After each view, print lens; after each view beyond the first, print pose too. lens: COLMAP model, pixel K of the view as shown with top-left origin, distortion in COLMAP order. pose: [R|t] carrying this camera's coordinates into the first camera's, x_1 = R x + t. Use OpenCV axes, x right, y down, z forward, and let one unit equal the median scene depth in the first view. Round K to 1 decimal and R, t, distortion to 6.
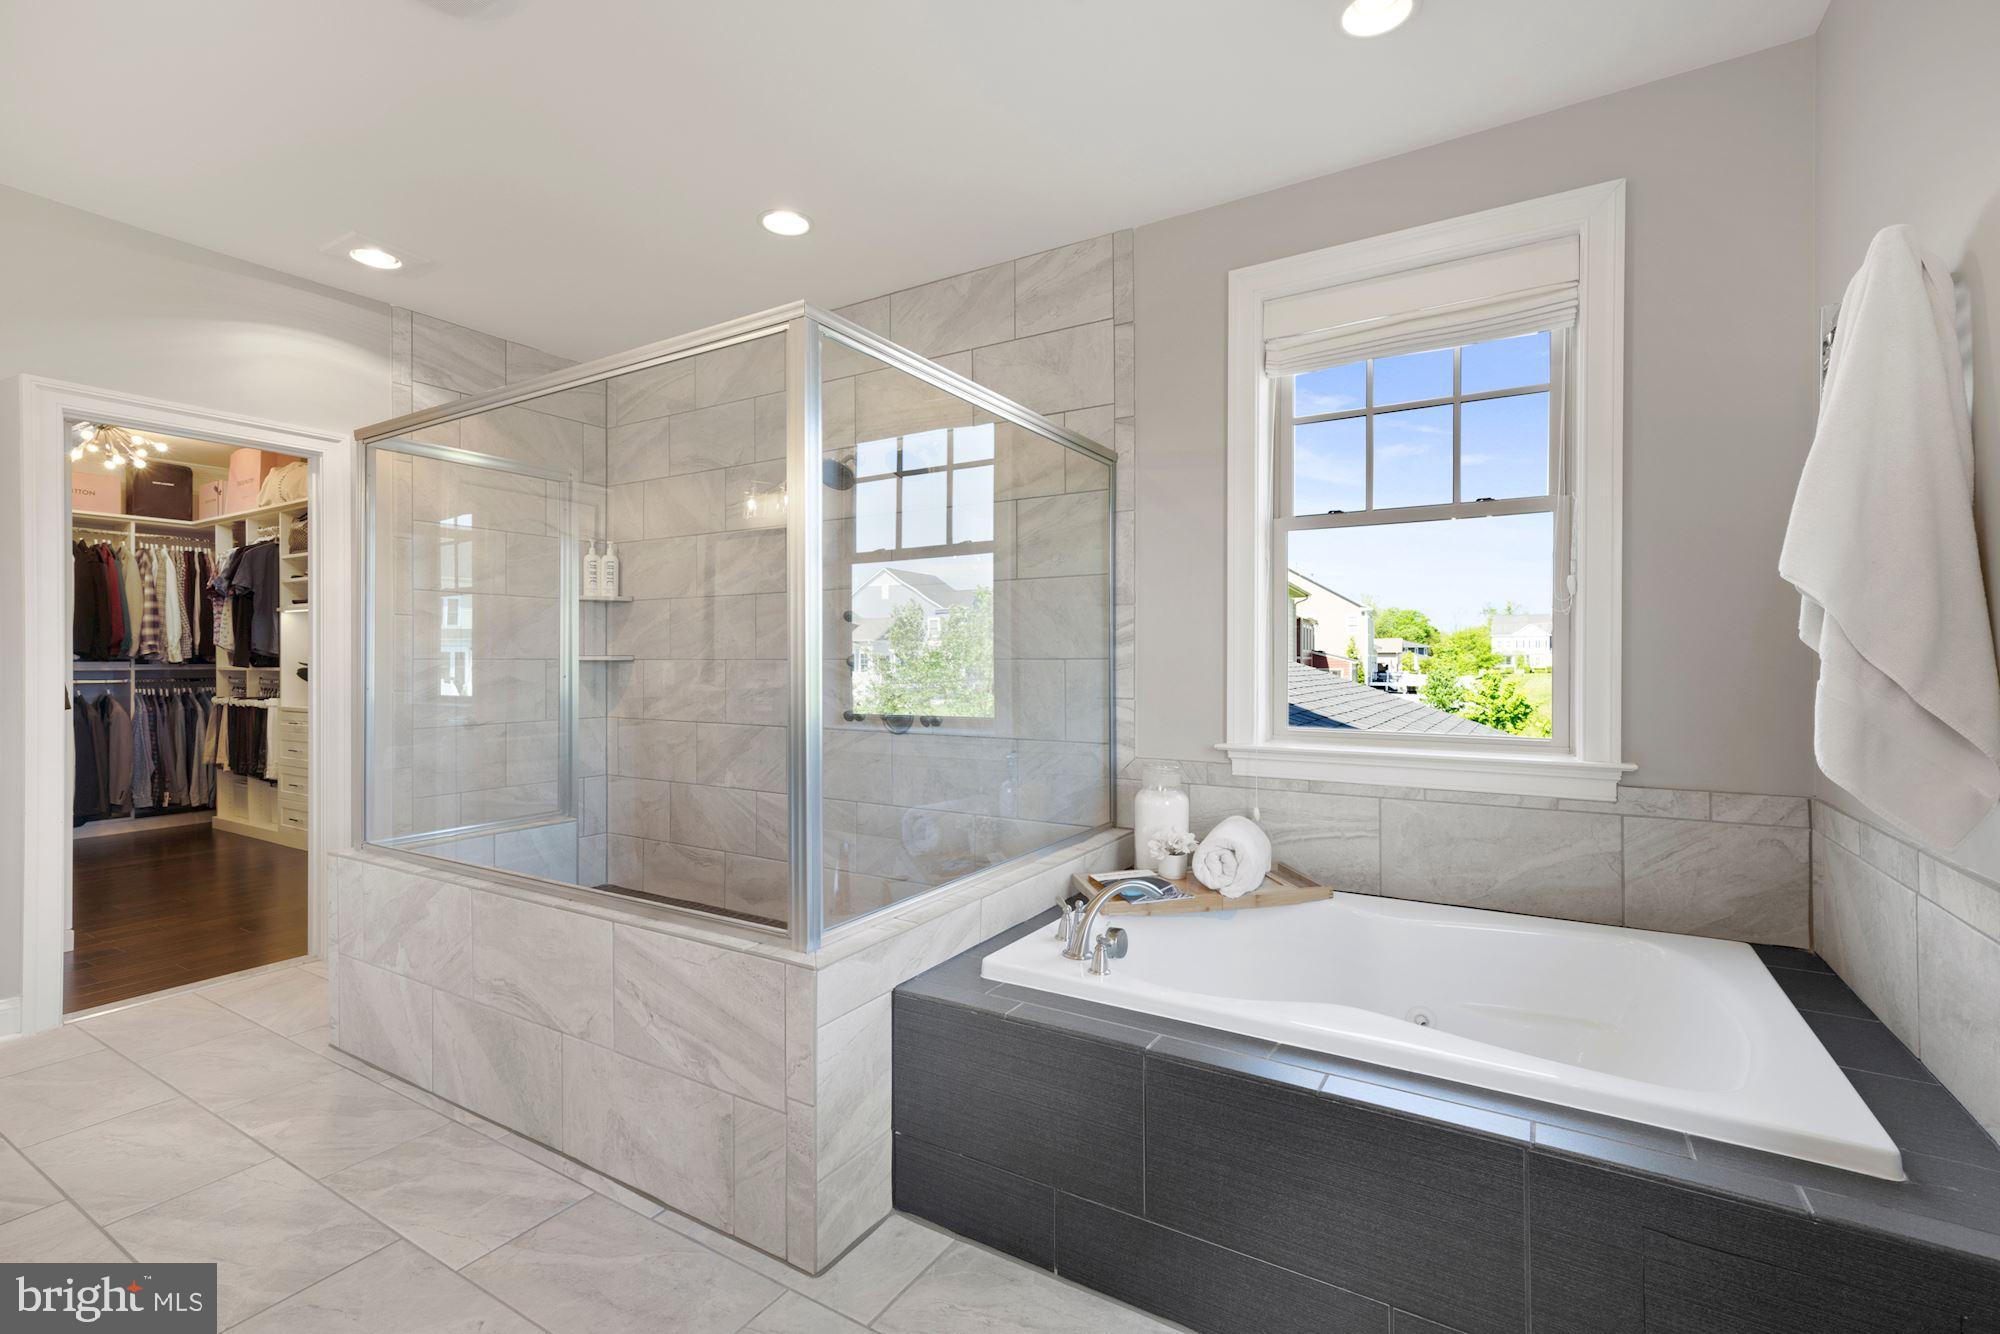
lens RADIAL K [[886.6, 0, 1000.8], [0, 886.6, 659.2], [0, 0, 1]] dist [0.009617, 0.000731]
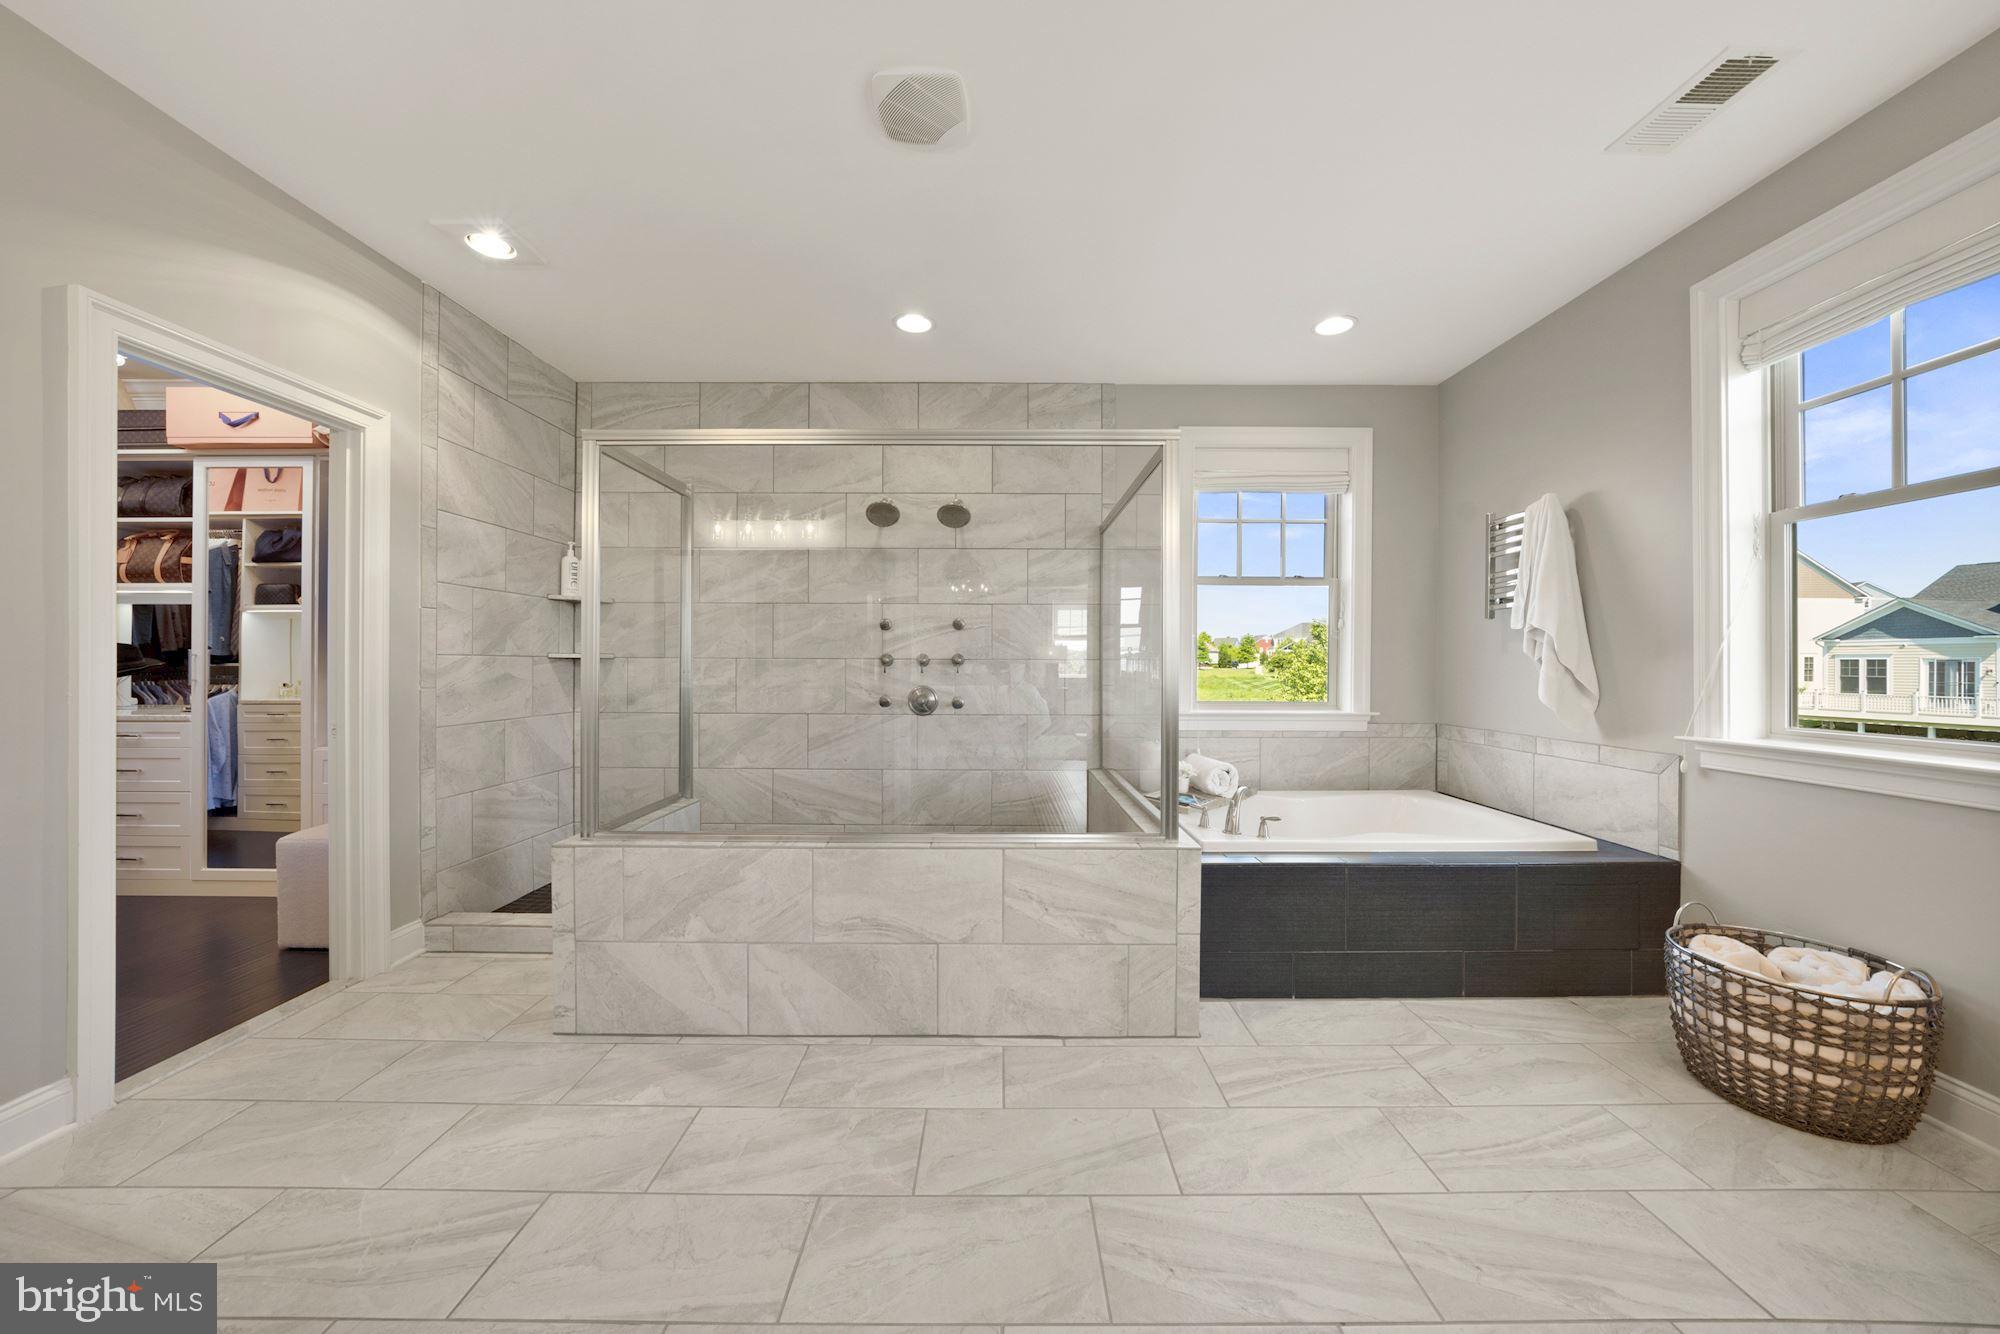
lens RADIAL K [[692.4, 0, 1000.1], [0, 692.4, 665.9], [0, 0, 1]] dist [-0.010878, 0.000220]
pose [[0.853293, 0.003471, 0.521420, -0.821121], [-0.005468, 0.999982, 0.002291, 0.010761], [-0.521403, -0.004805, 0.853297, 0.084607]]
